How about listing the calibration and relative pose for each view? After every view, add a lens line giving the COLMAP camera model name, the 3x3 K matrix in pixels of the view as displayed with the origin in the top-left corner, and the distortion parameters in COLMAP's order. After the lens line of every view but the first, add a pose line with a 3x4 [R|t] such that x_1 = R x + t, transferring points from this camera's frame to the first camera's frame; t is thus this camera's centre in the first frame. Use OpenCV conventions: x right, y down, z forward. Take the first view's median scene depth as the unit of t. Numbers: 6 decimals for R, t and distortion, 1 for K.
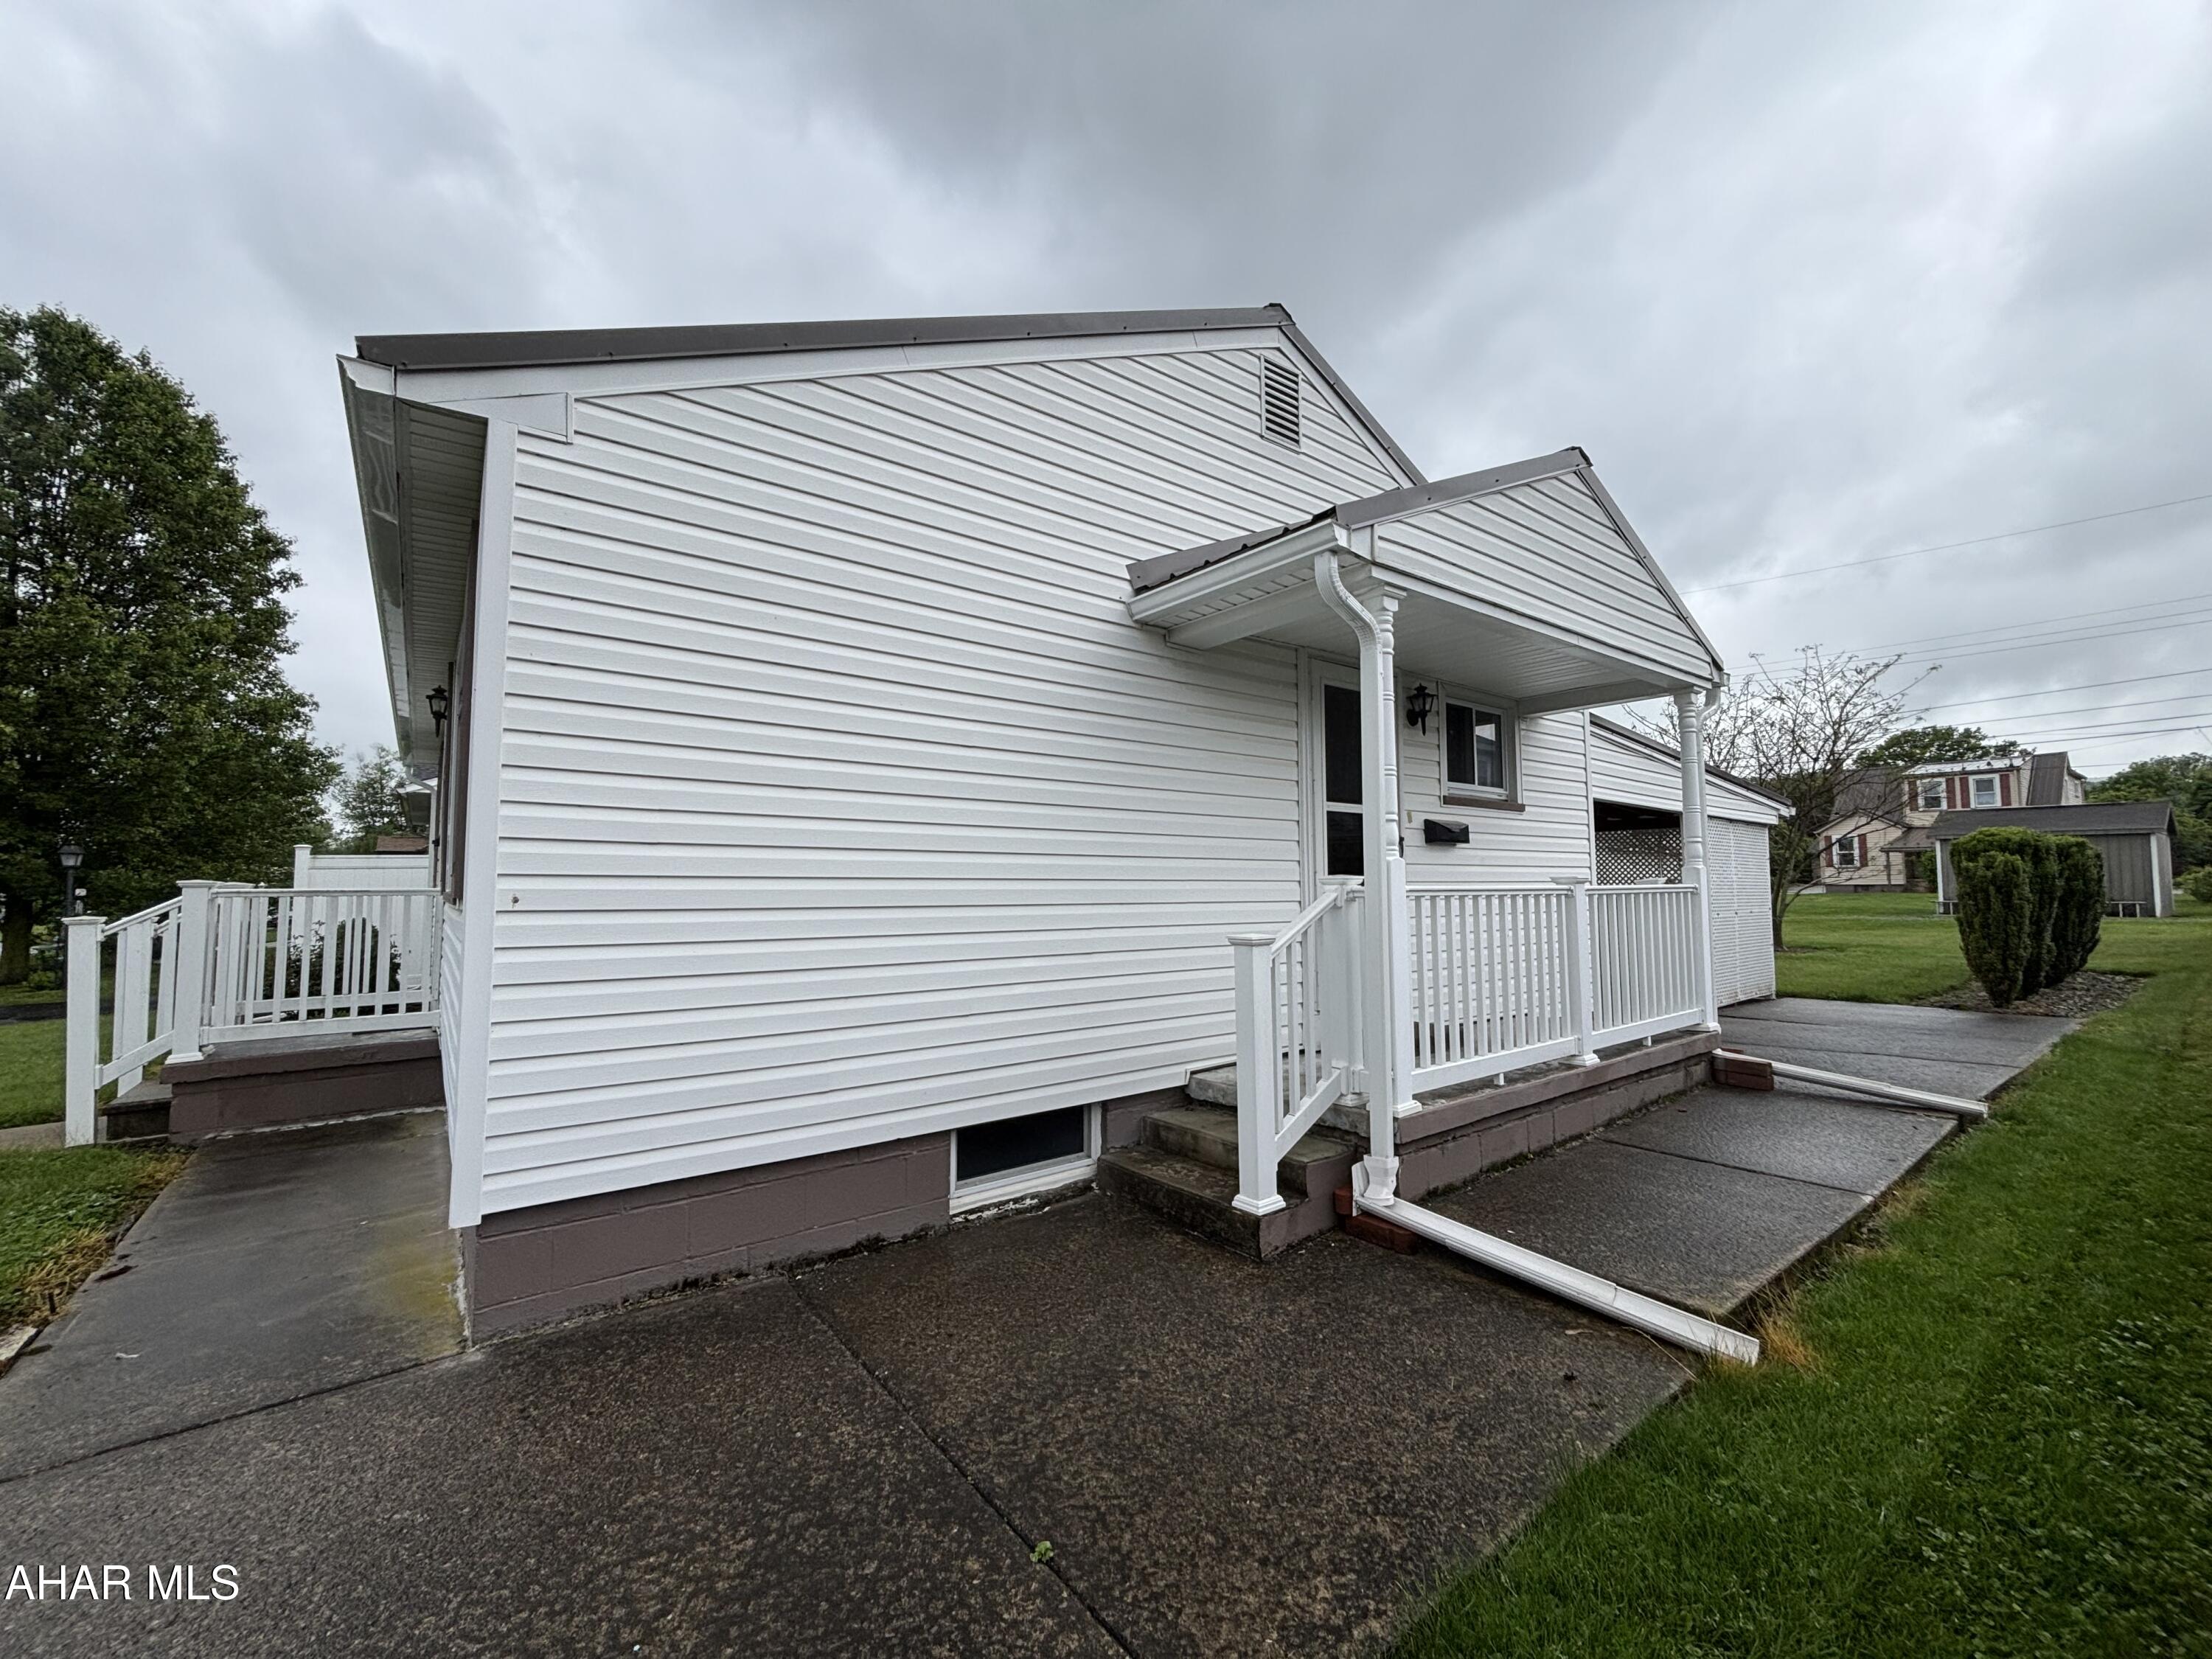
lens RADIAL K [[892.8, 0, 1113.0], [0, 892.8, 822.5], [0, 0, 1]] dist [0.008444, 0.000141]
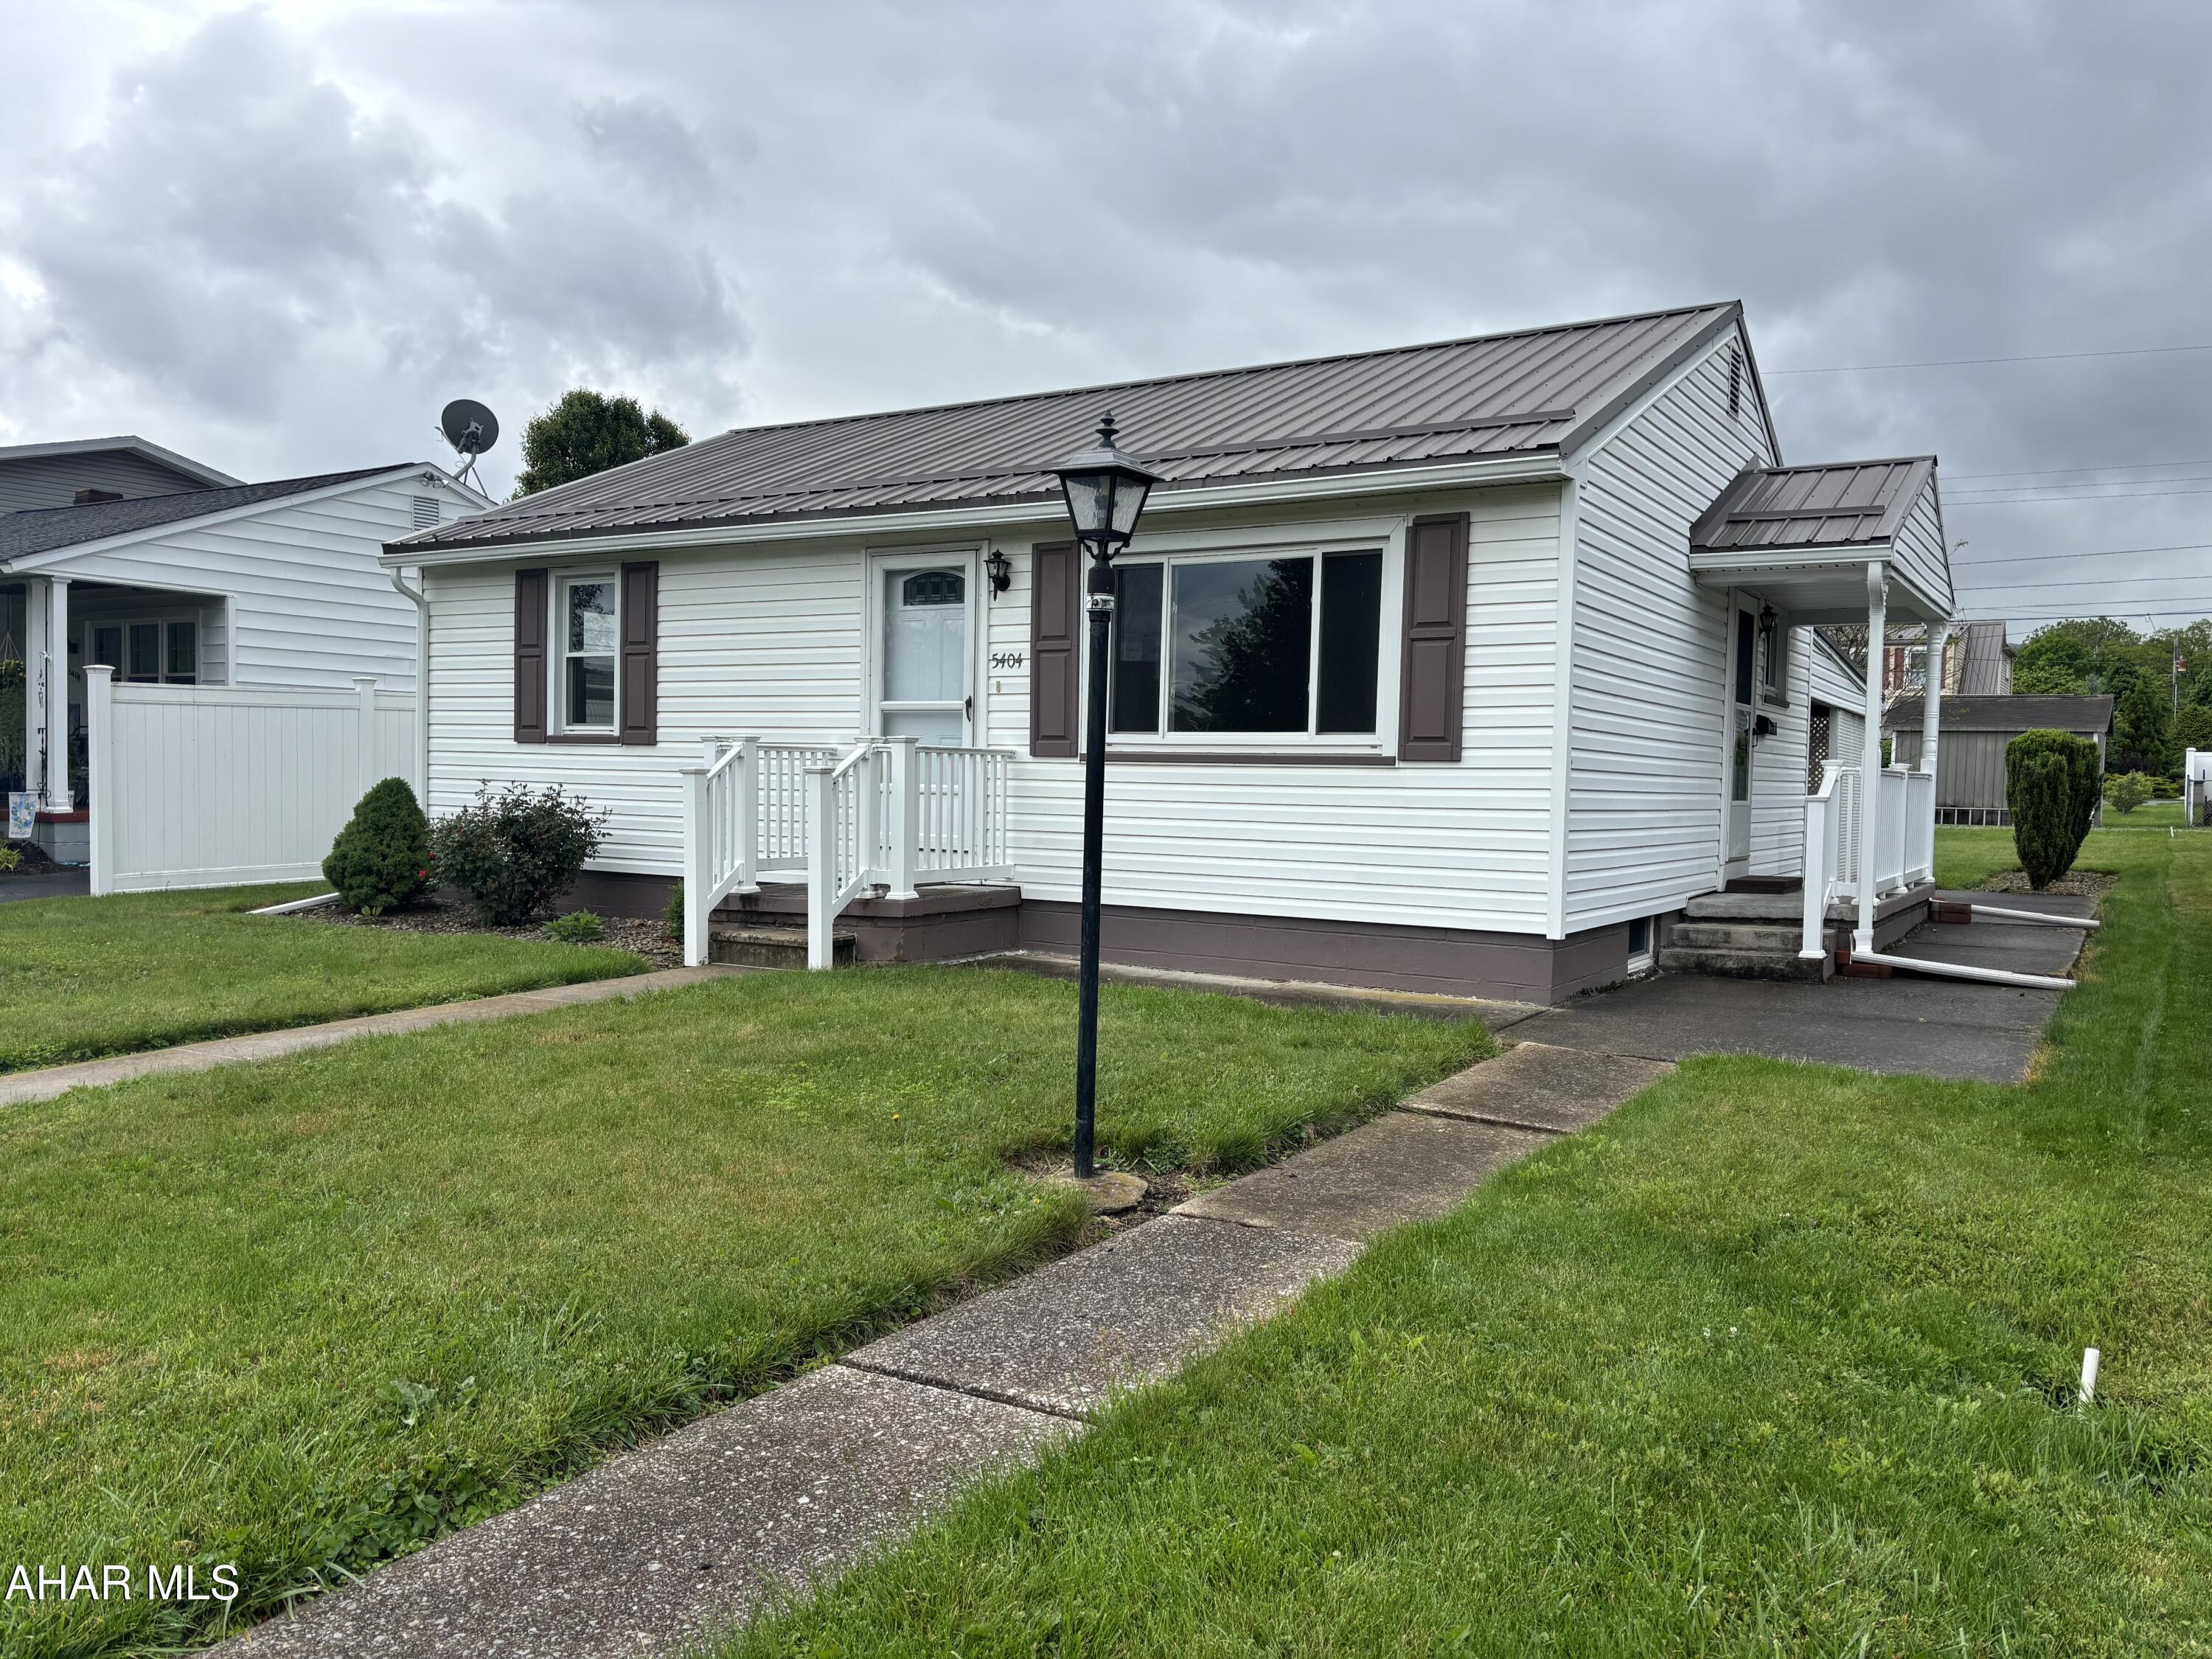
lens RADIAL K [[1671.0, 0, 1122.9], [0, 1671.0, 844.3], [0, 0, 1]] dist [0.059588, -0.056458]
pose [[0.934521, 0.008598, 0.355804, -0.858863], [-0.049198, 0.993232, 0.105218, -0.018606], [-0.352491, -0.115833, 0.928619, -0.571633]]
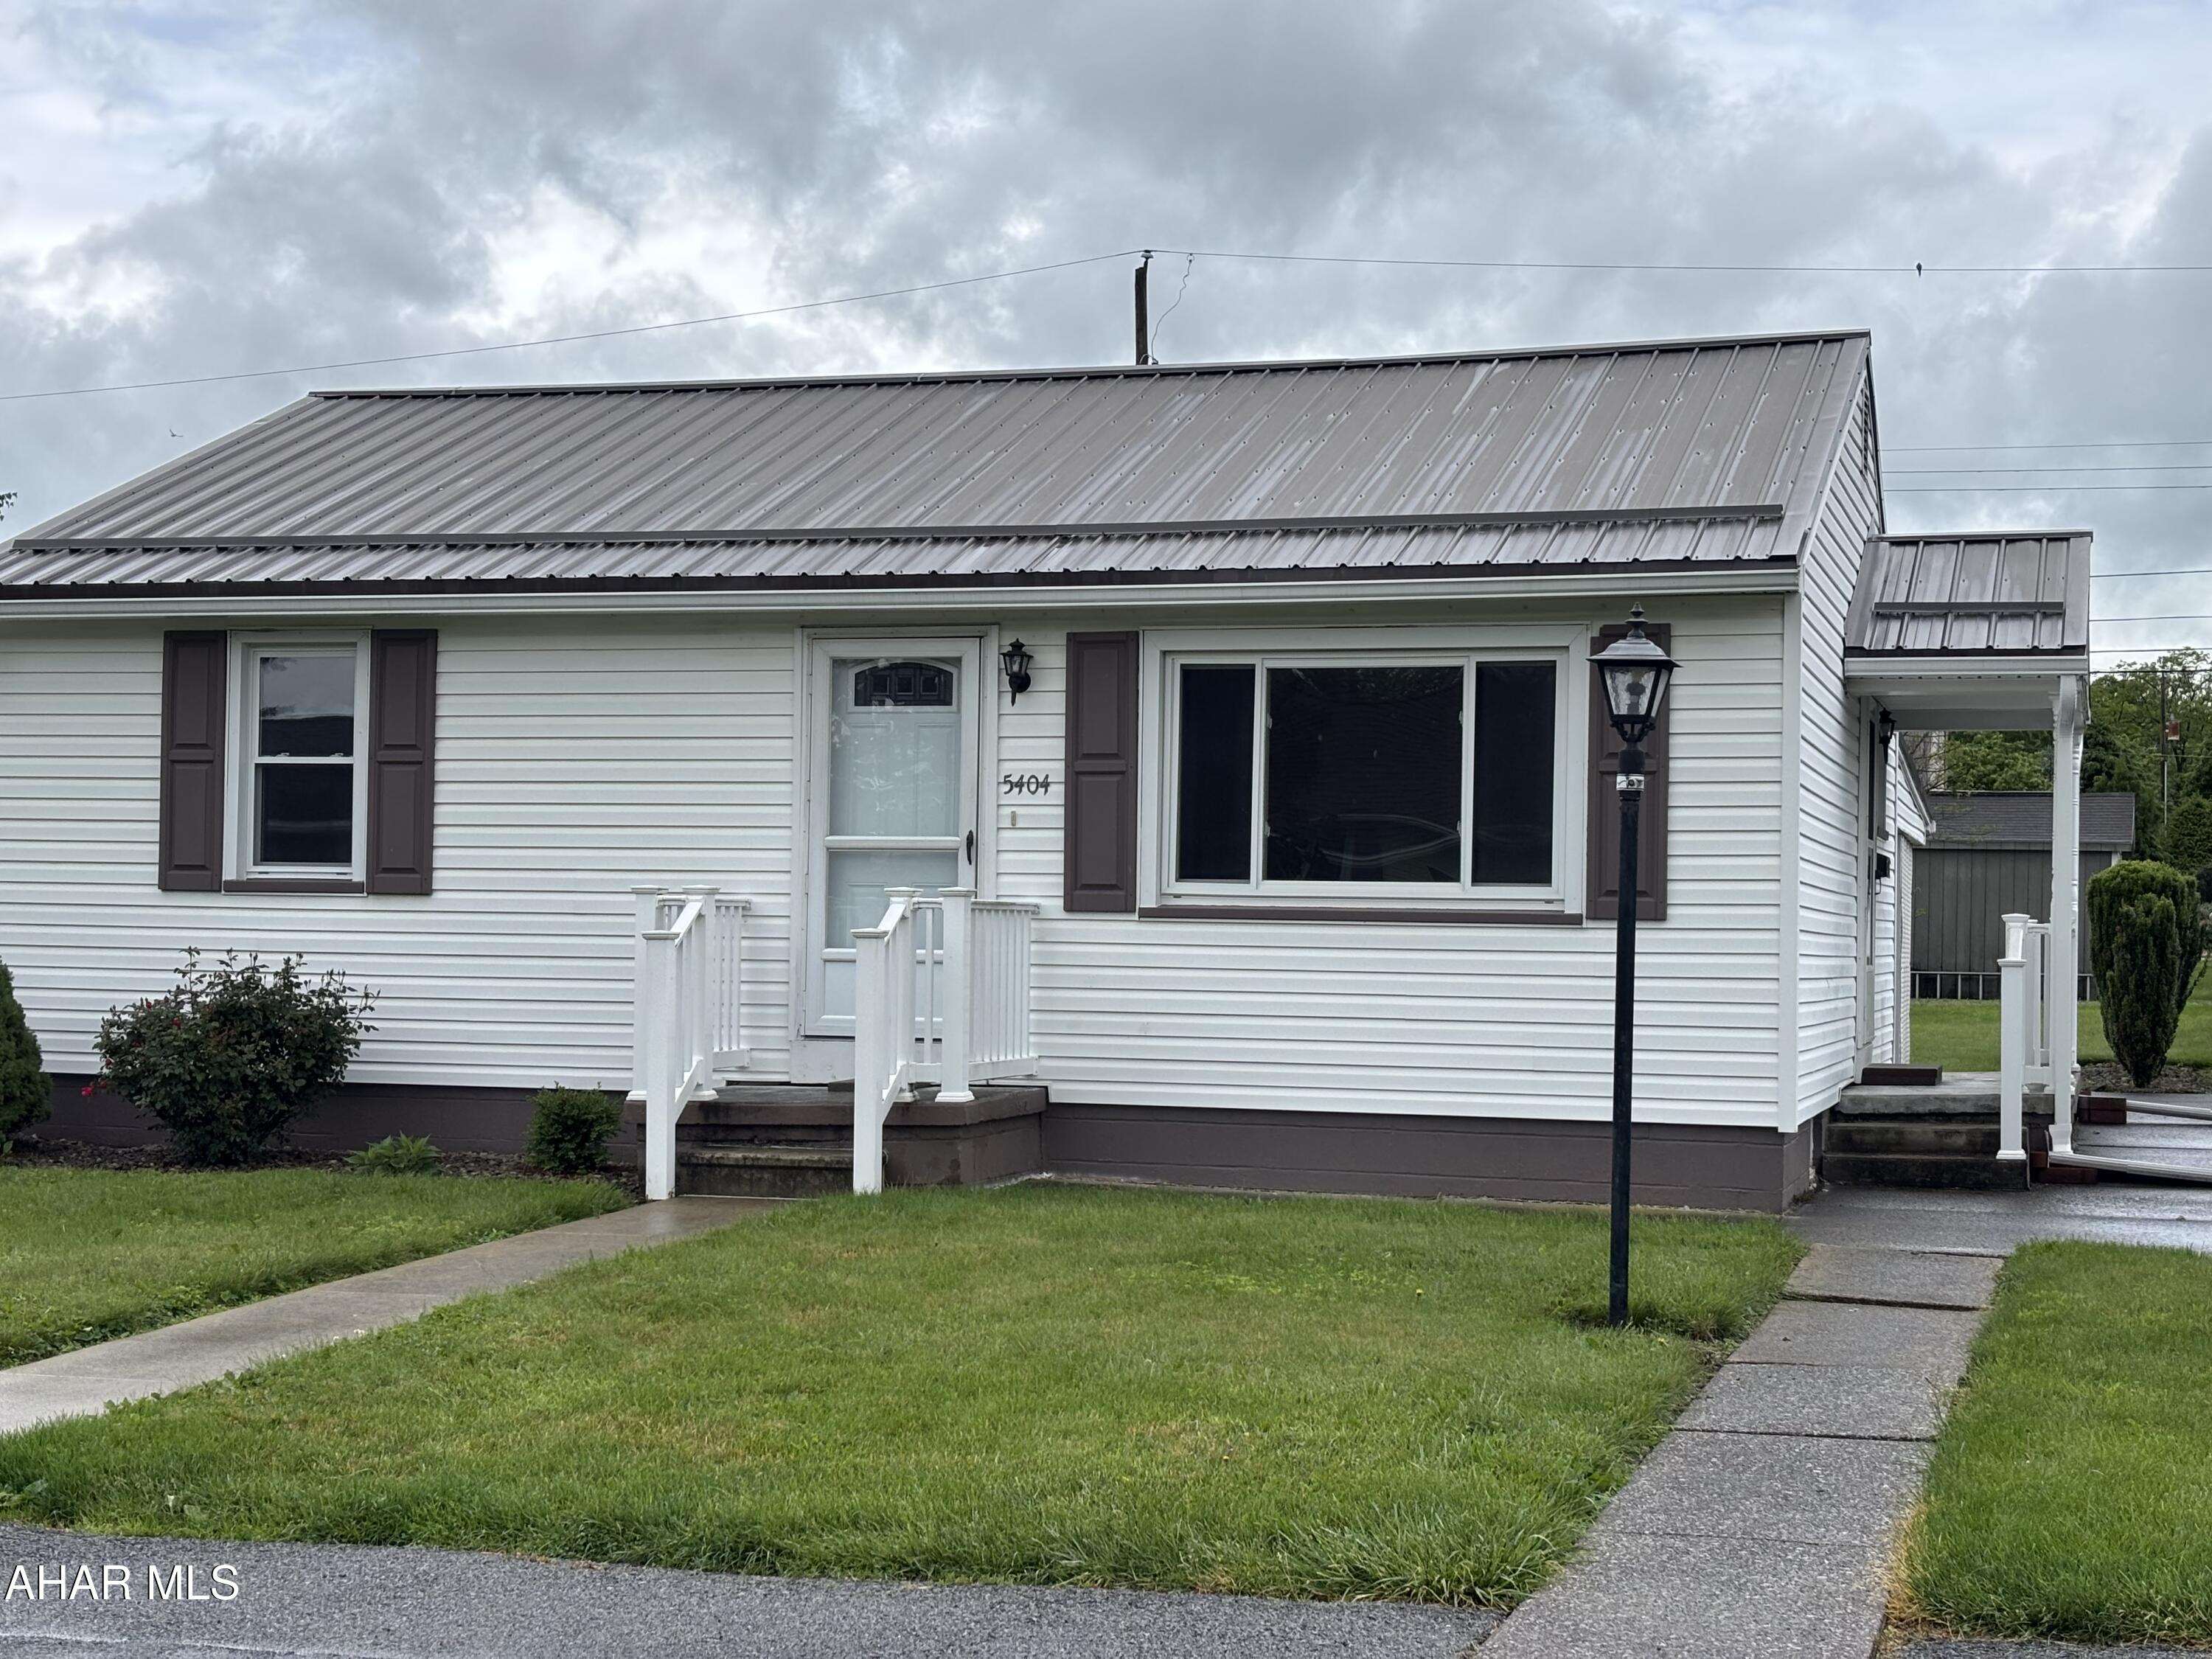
lens RADIAL K [[3336.8, 0, 1100.6], [0, 3336.8, 818.3], [0, 0, 1]] dist [0.125589, 0.000000]
pose [[0.812618, 0.036671, 0.581642, -1.565059], [-0.060072, 0.997973, 0.021008, -0.042726], [-0.579693, -0.052012, 0.813174, -0.919642]]
